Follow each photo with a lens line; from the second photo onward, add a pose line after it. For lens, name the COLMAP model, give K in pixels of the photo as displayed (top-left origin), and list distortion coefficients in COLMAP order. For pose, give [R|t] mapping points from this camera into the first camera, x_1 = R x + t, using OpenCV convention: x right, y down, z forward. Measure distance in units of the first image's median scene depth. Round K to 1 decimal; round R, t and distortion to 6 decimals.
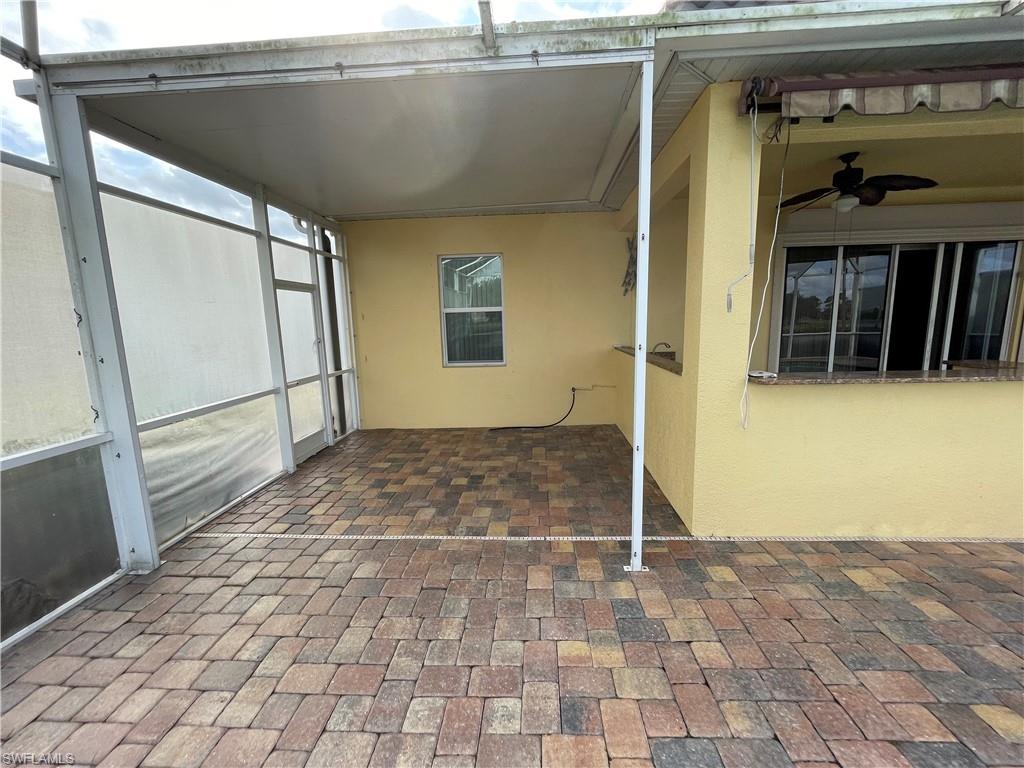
lens RADIAL K [[413.5, 0, 512.0], [0, 413.5, 384.0], [0, 0, 1]] dist [-0.001452, -0.000303]
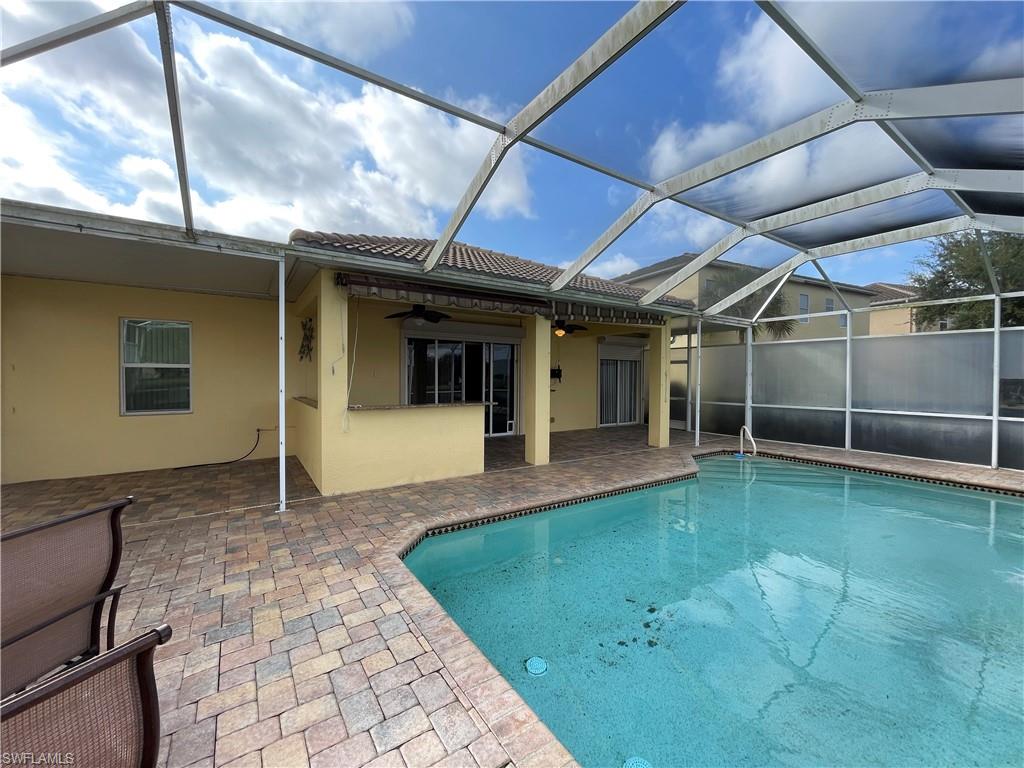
lens RADIAL K [[413.5, 0, 512.0], [0, 413.5, 384.0], [0, 0, 1]] dist [-0.001452, -0.000303]
pose [[0.794814, 0.019126, 0.606552, -0.015809], [0.067547, 0.990504, -0.119746, 0.176742], [-0.603082, 0.136146, 0.785975, -1.150606]]
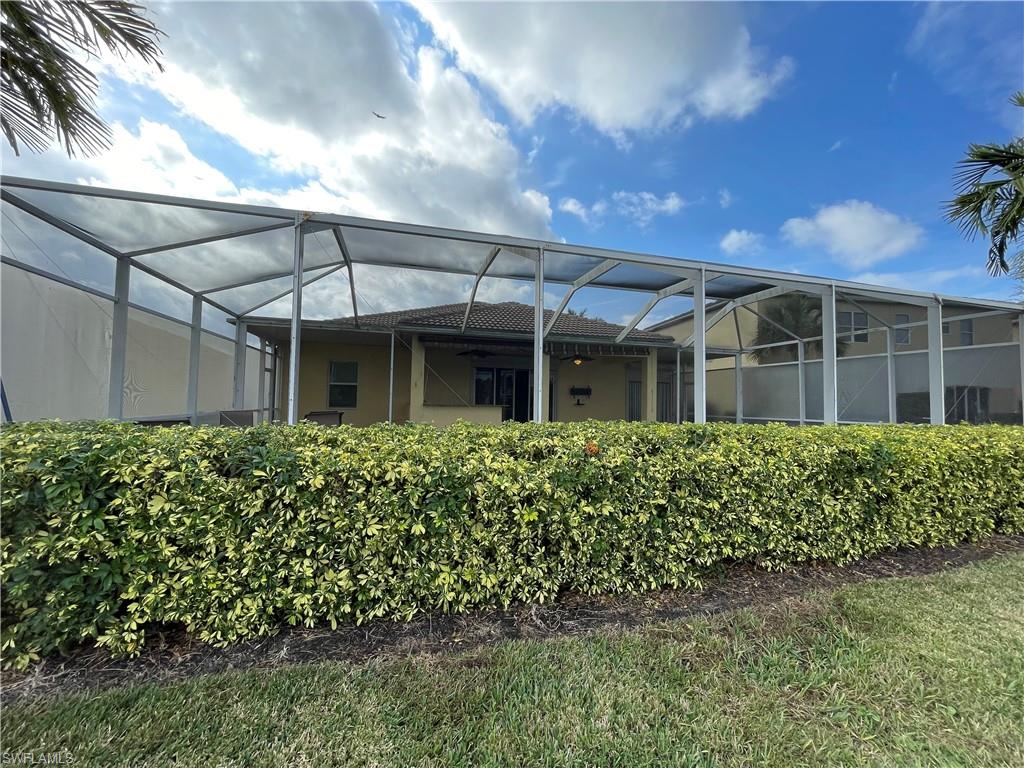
lens RADIAL K [[413.5, 0, 512.0], [0, 413.5, 384.0], [0, 0, 1]] dist [-0.001452, -0.000303]
pose [[0.939521, 0.055933, 0.337894, 0.034842], [0.005252, 0.984106, -0.177504, 0.529726], [-0.342452, 0.168543, 0.924294, -3.124022]]
